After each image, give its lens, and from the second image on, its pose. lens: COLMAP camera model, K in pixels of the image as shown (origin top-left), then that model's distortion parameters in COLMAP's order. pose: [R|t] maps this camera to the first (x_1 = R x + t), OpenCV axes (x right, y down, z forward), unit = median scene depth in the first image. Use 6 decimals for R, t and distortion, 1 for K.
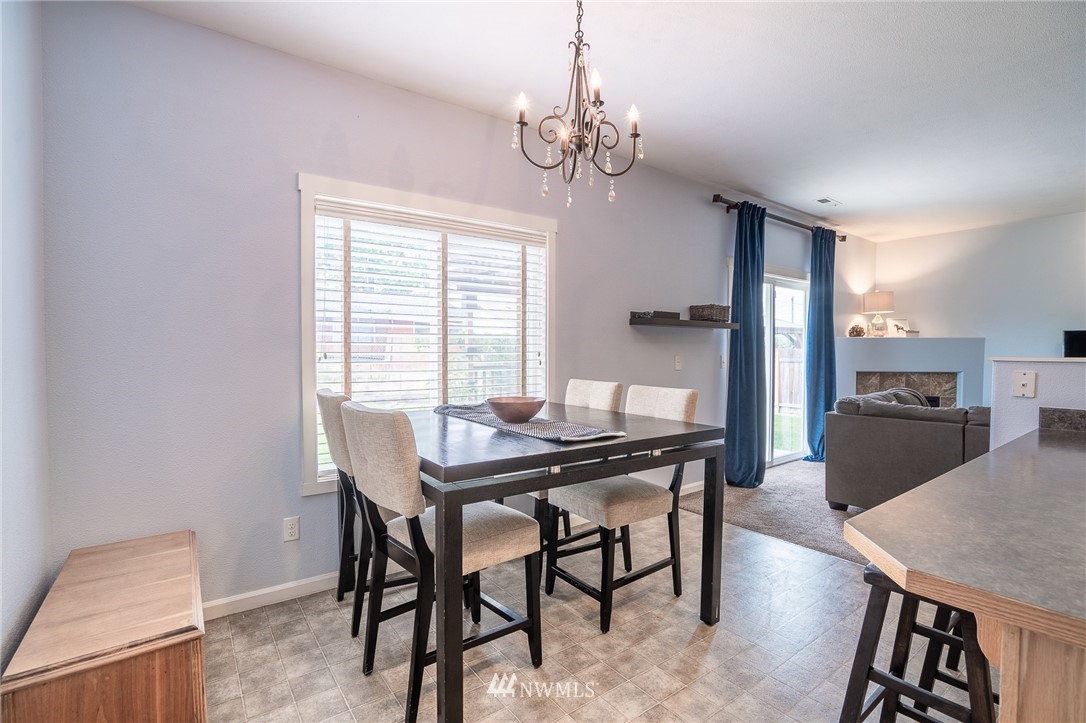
lens RADIAL K [[502.8, 0, 559.7], [0, 502.8, 364.2], [0, 0, 1]] dist [-0.005767, 0.003117]
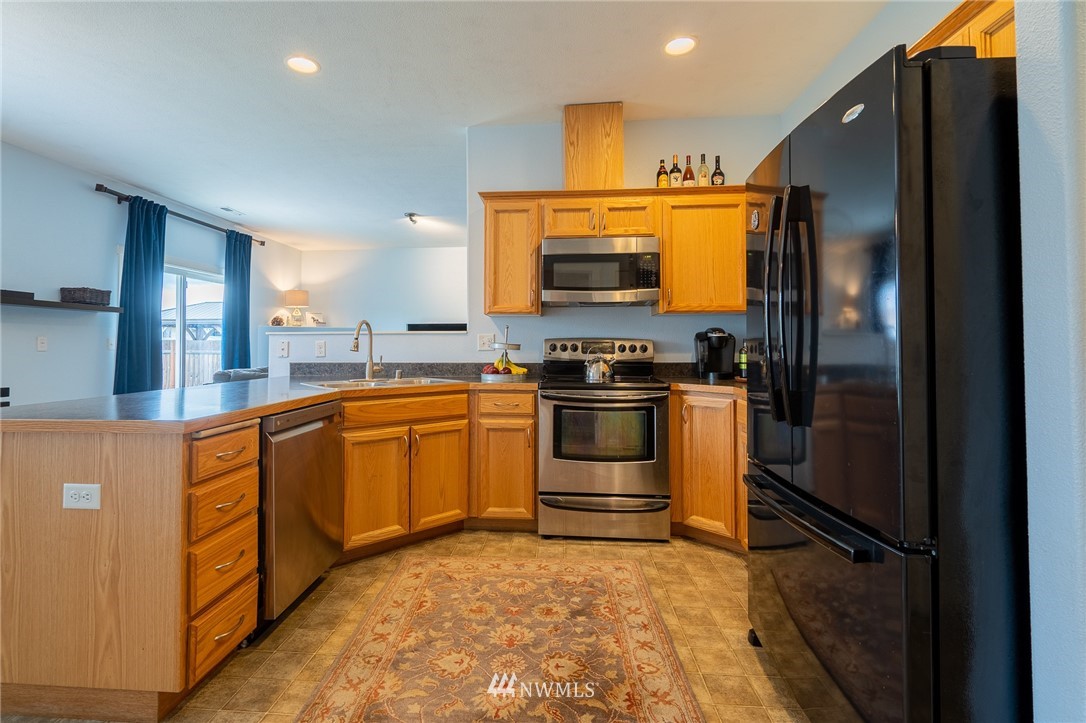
lens RADIAL K [[502.8, 0, 515.6], [0, 502.8, 332.2], [0, 0, 1]] dist [-0.005767, 0.003117]
pose [[0.683605, 0.012456, 0.729746, 0.128820], [0.028800, 0.998615, -0.044024, 0.037809], [-0.729284, 0.051111, 0.682300, -0.296527]]
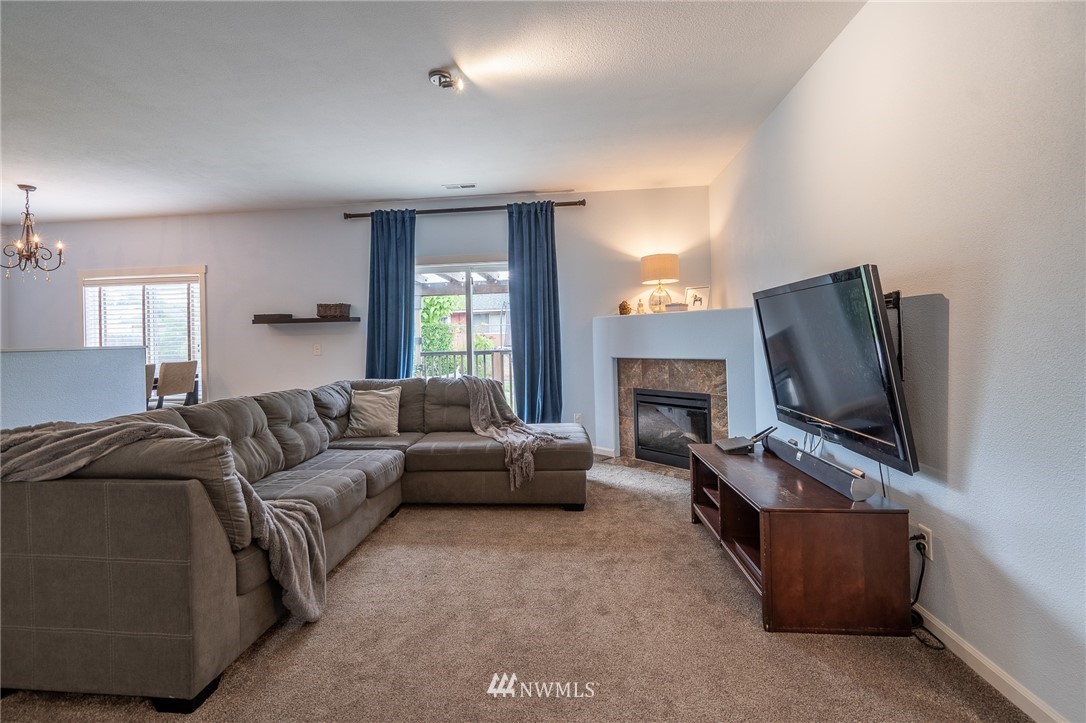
lens RADIAL K [[502.8, 0, 514.3], [0, 502.8, 334.5], [0, 0, 1]] dist [-0.005767, 0.003117]
pose [[0.712967, -0.026905, -0.700681, 1.298472], [0.006143, 0.999465, -0.032128, 0.002225], [0.701170, 0.018602, 0.712751, 0.371079]]
